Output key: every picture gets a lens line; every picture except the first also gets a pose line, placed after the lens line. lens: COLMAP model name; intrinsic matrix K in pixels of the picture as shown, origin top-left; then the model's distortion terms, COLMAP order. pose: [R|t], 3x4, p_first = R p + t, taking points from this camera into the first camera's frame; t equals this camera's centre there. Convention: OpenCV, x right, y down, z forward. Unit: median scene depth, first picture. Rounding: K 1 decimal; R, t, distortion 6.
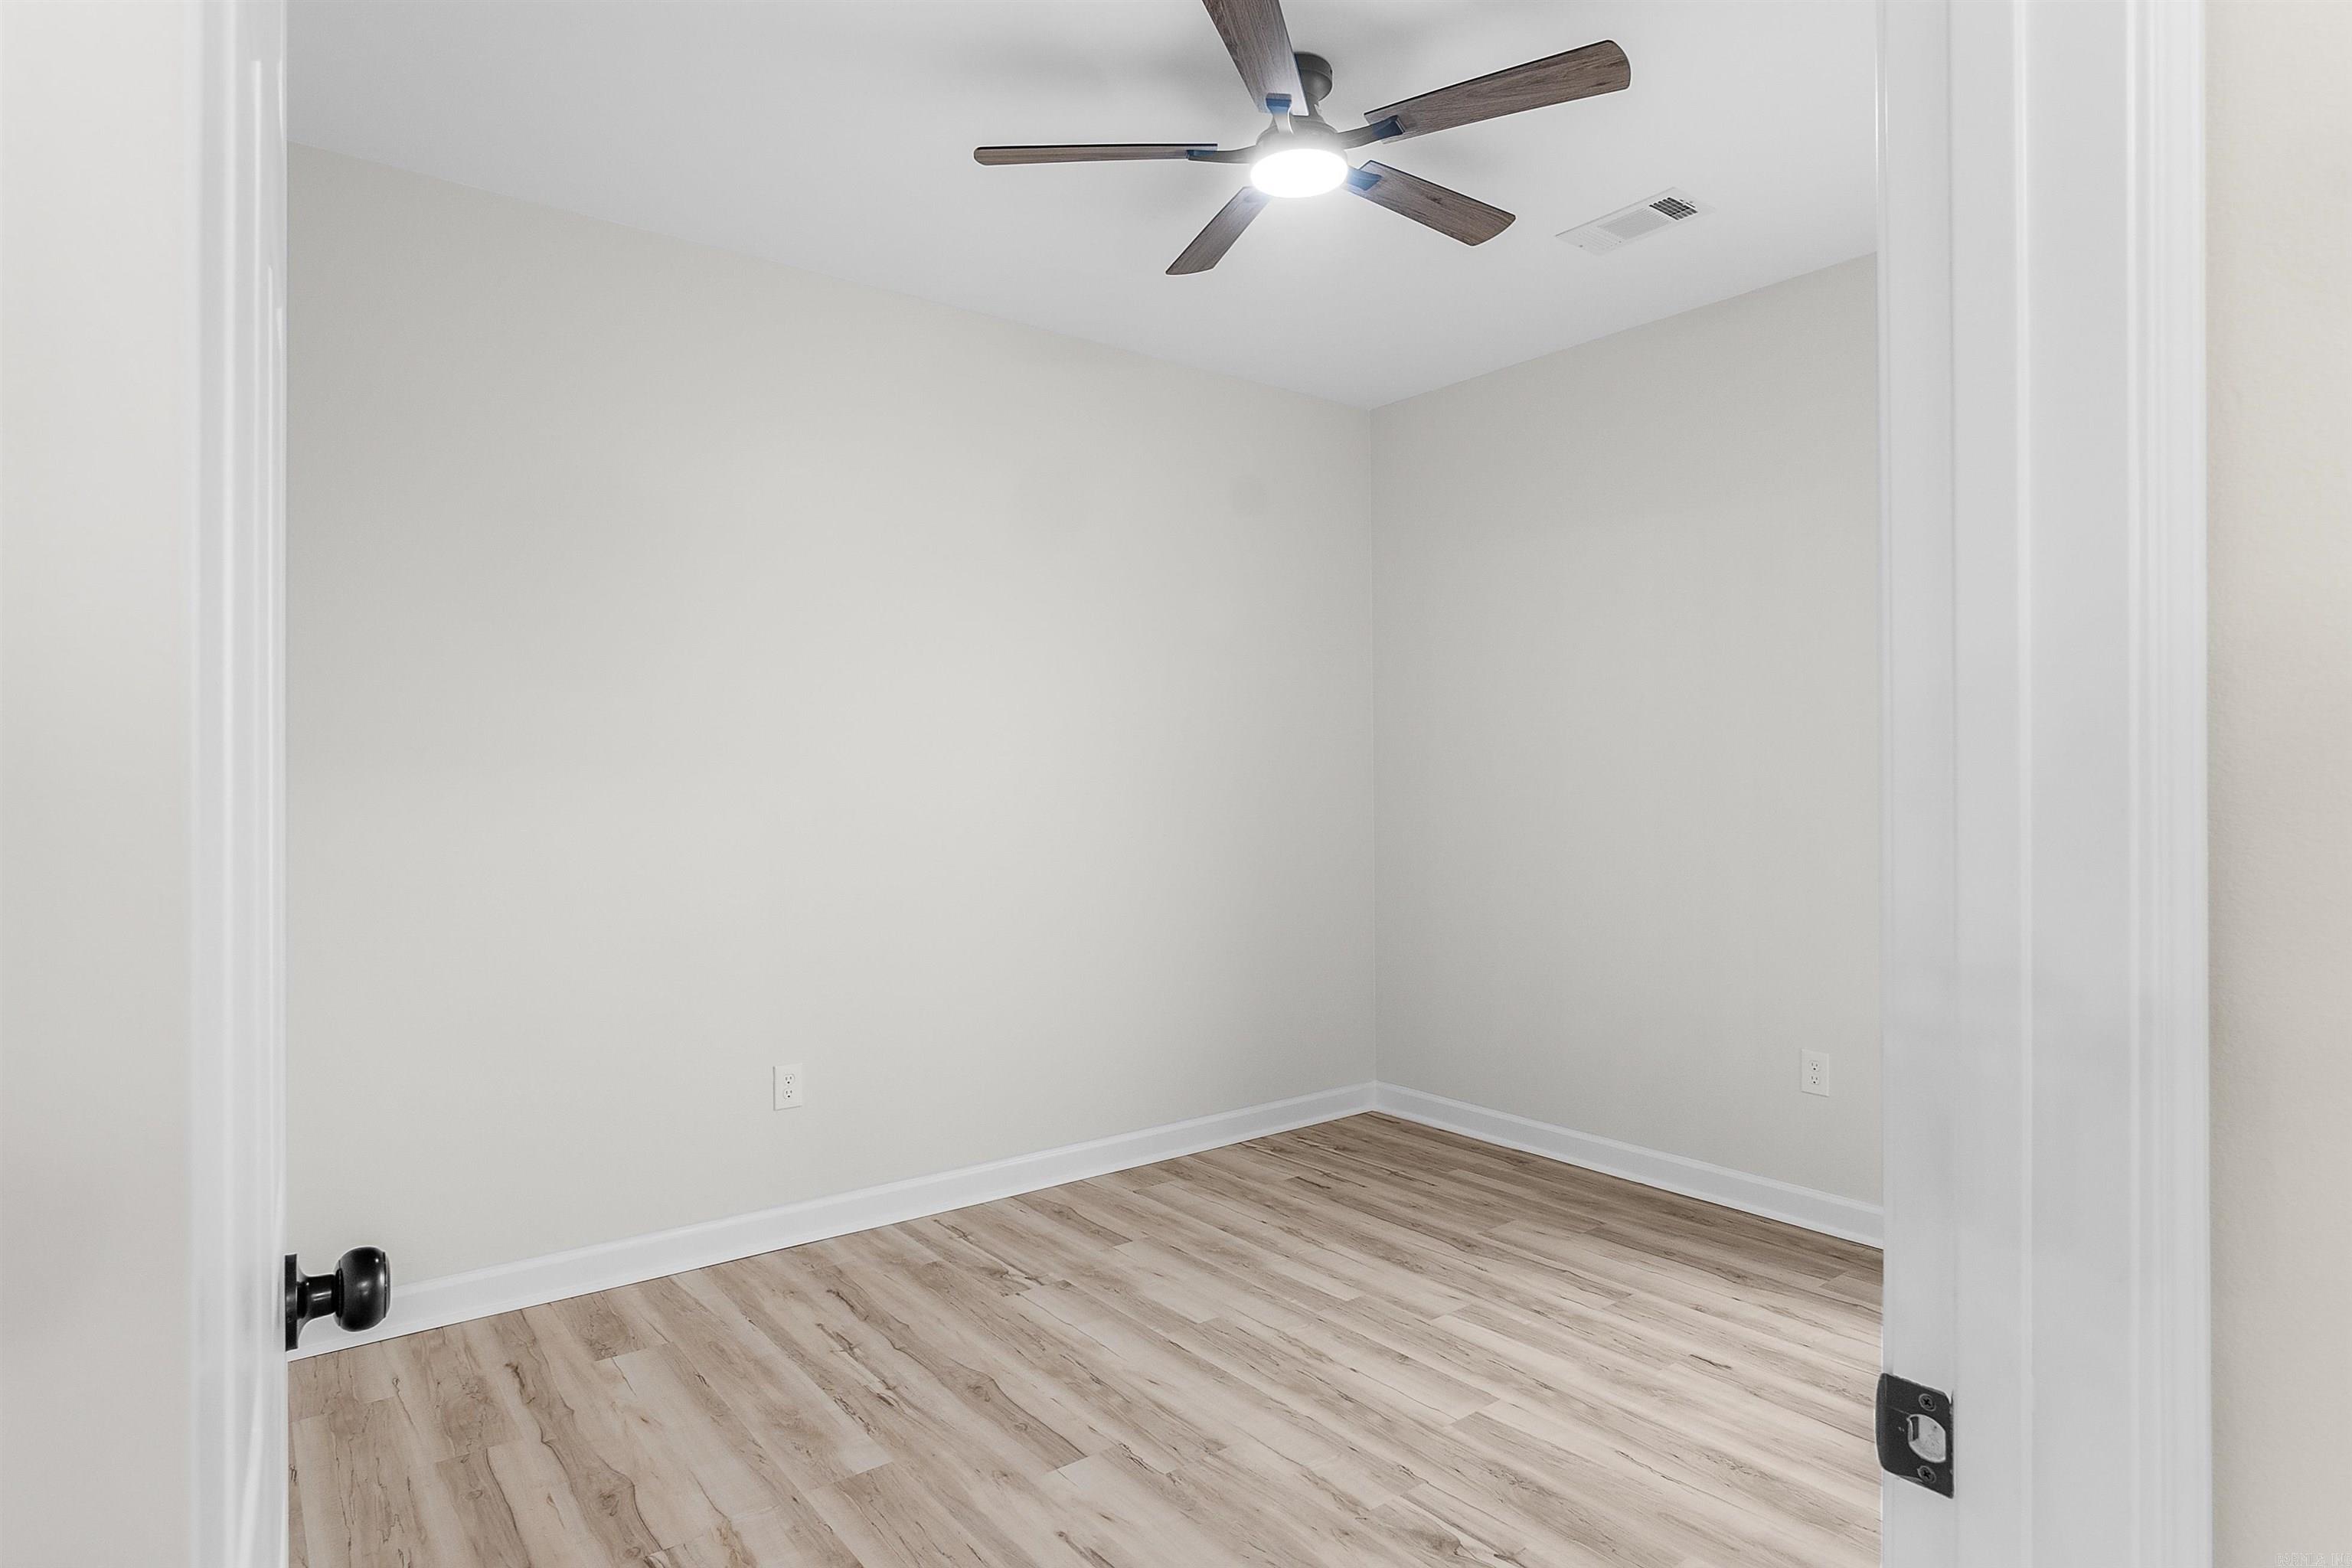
lens RADIAL K [[1278.7, 0, 1159.4], [0, 1278.7, 783.5], [0, 0, 1]] dist [-0.037847, 0.010729]
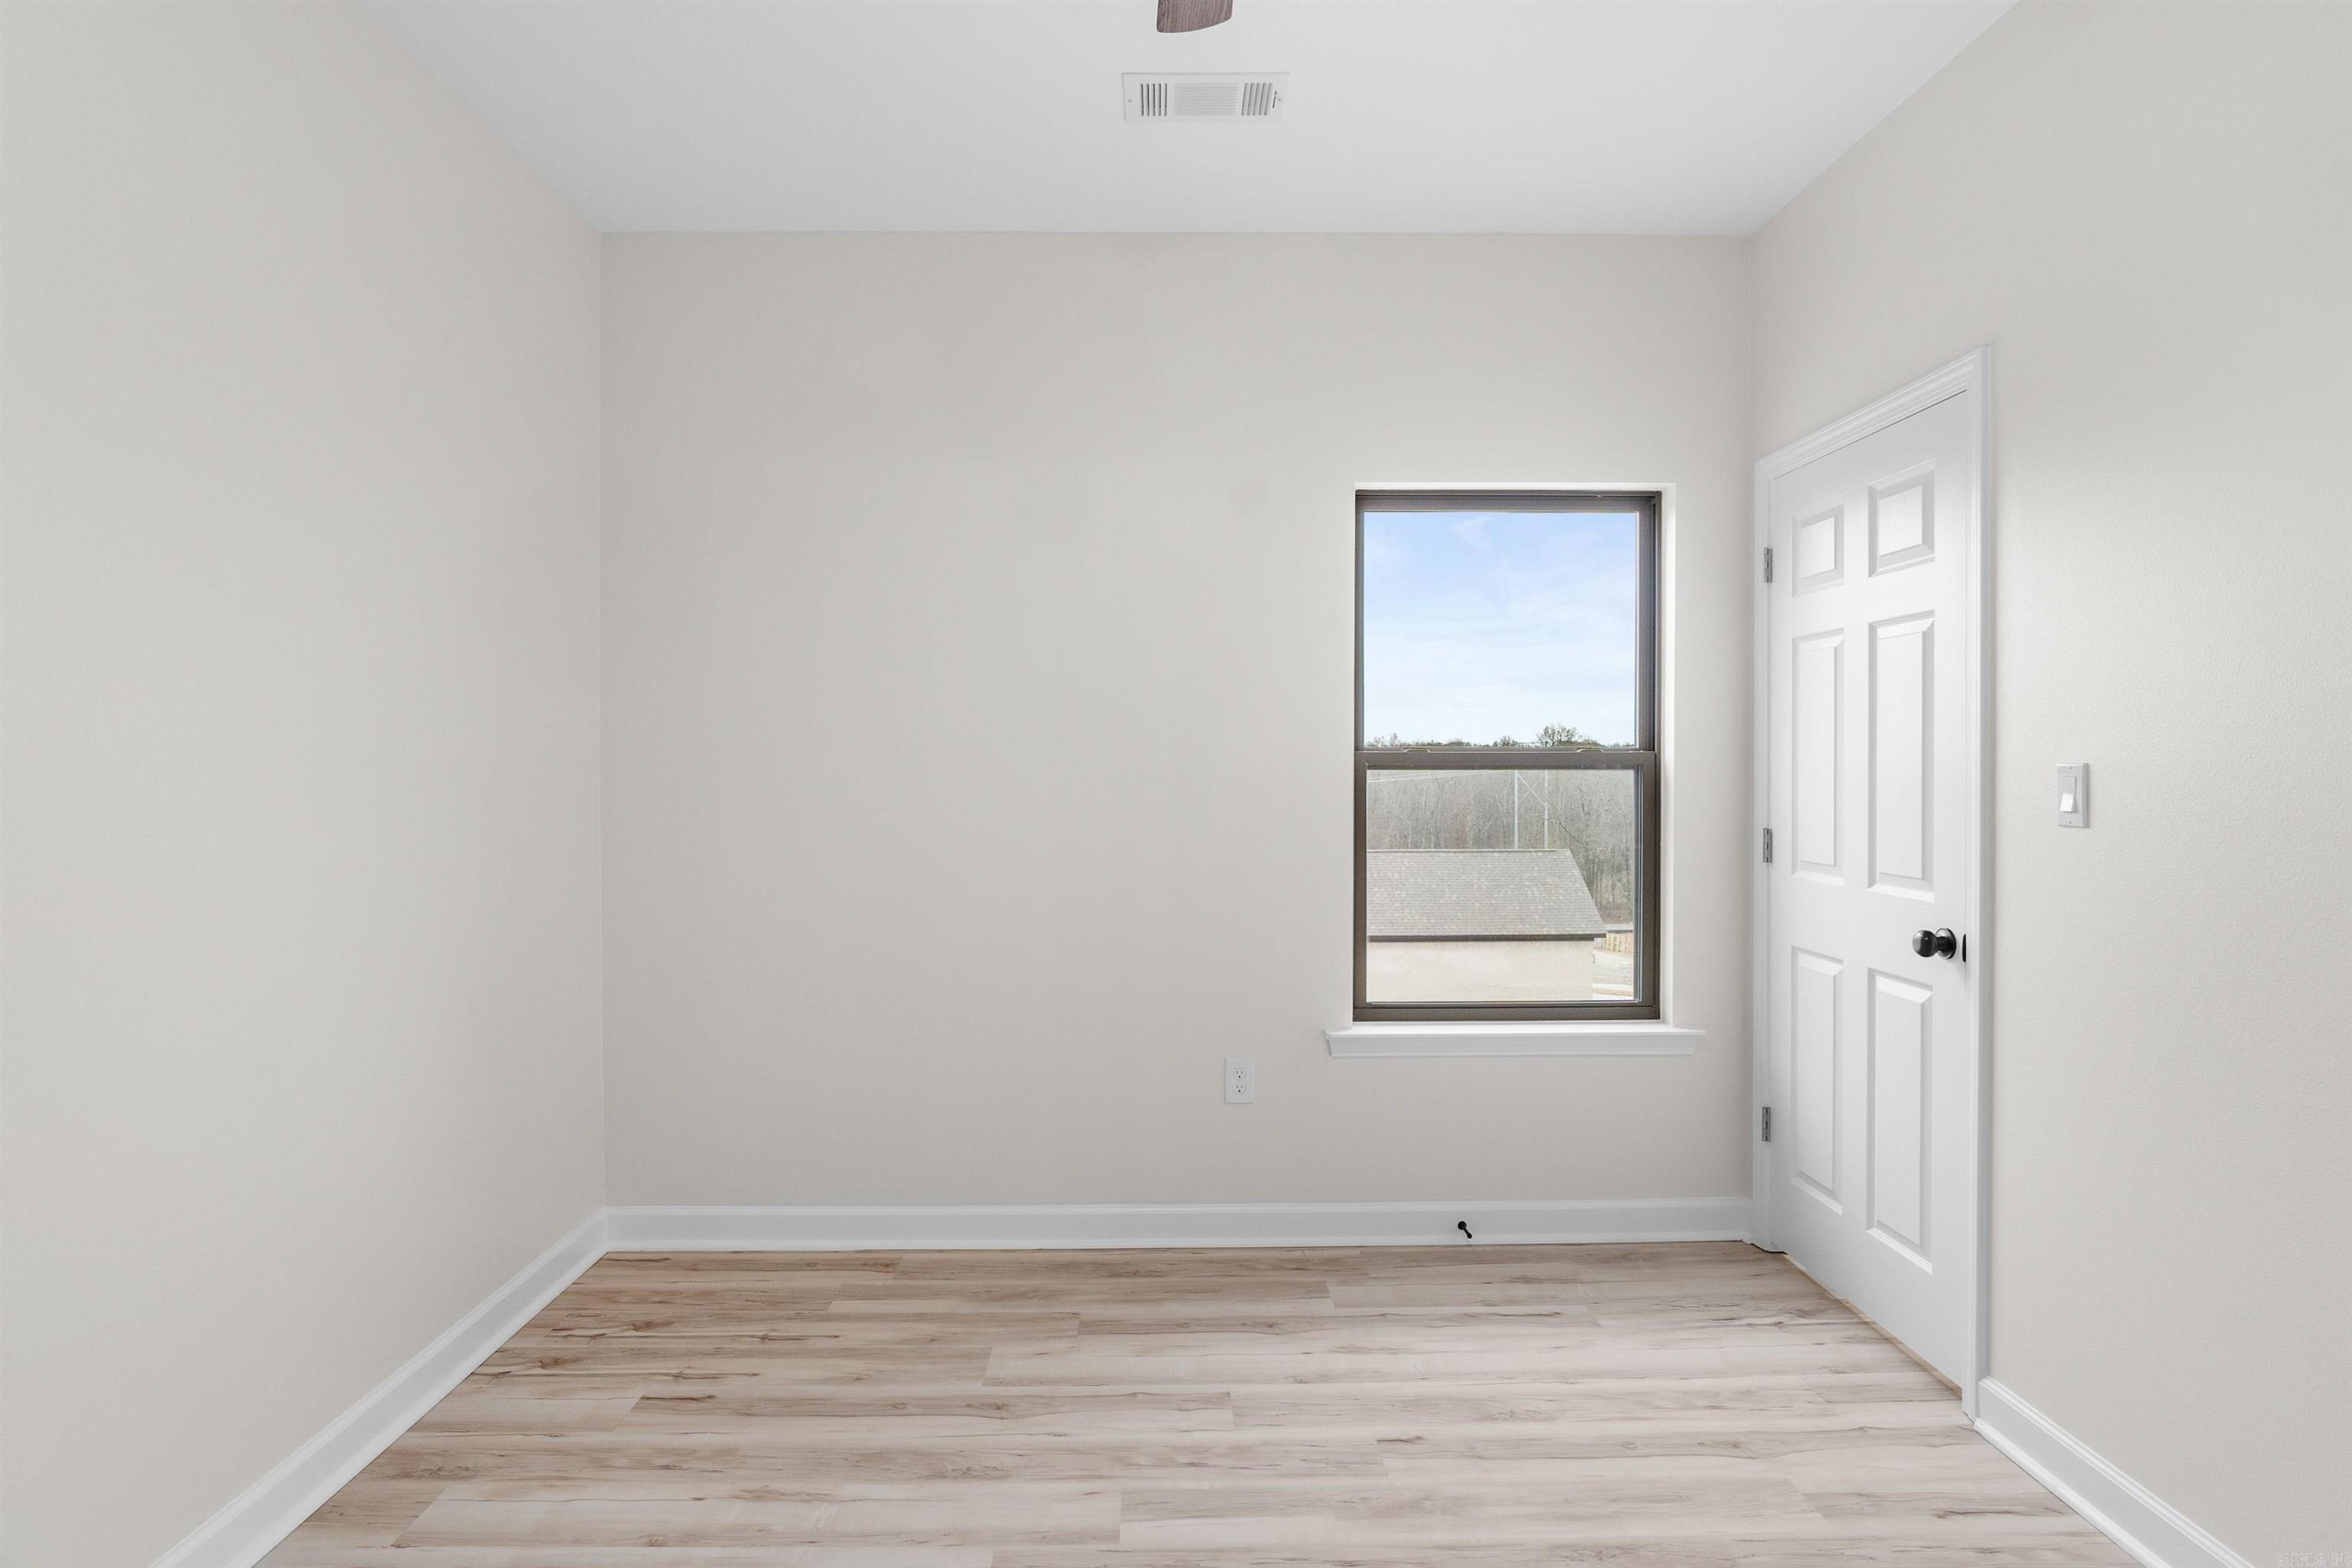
lens RADIAL K [[1278.7, 0, 1182.5], [0, 1278.7, 779.7], [0, 0, 1]] dist [-0.037847, 0.010729]
pose [[0.583078, -0.008104, 0.812376, -0.263772], [0.001986, 0.999961, 0.008550, -0.004538], [-0.812414, -0.003372, 0.583072, 0.450934]]
